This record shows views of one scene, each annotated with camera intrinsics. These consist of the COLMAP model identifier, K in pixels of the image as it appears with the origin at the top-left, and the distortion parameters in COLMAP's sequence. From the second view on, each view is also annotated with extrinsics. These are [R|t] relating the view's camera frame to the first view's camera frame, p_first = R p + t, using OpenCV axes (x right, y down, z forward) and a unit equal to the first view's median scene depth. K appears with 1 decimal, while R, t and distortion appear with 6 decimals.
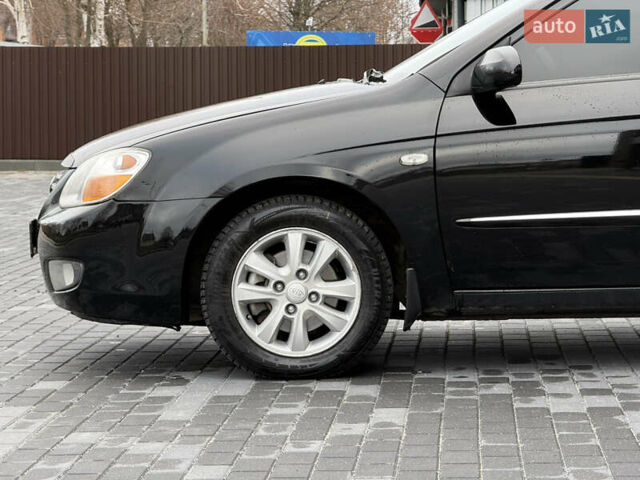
lens RADIAL K [[2558.4, 0, 321.0], [0, 2558.4, 239.9], [0, 0, 1]] dist [0.400358, 0.000000]
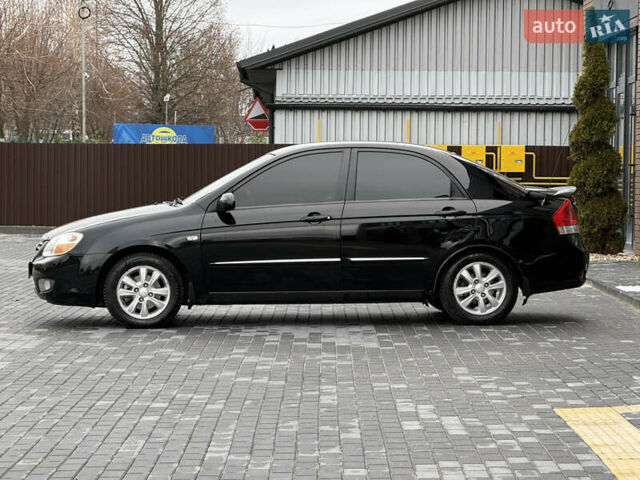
lens RADIAL K [[2558.4, 0, 319.0], [0, 2558.4, 239.0], [0, 0, 1]] dist [0.400358, 0.000000]
pose [[0.998514, 0.008485, 0.053840, 0.024932], [-0.007233, 0.999700, -0.023397, 0.025247], [-0.054022, 0.022973, 0.998275, -1.428078]]
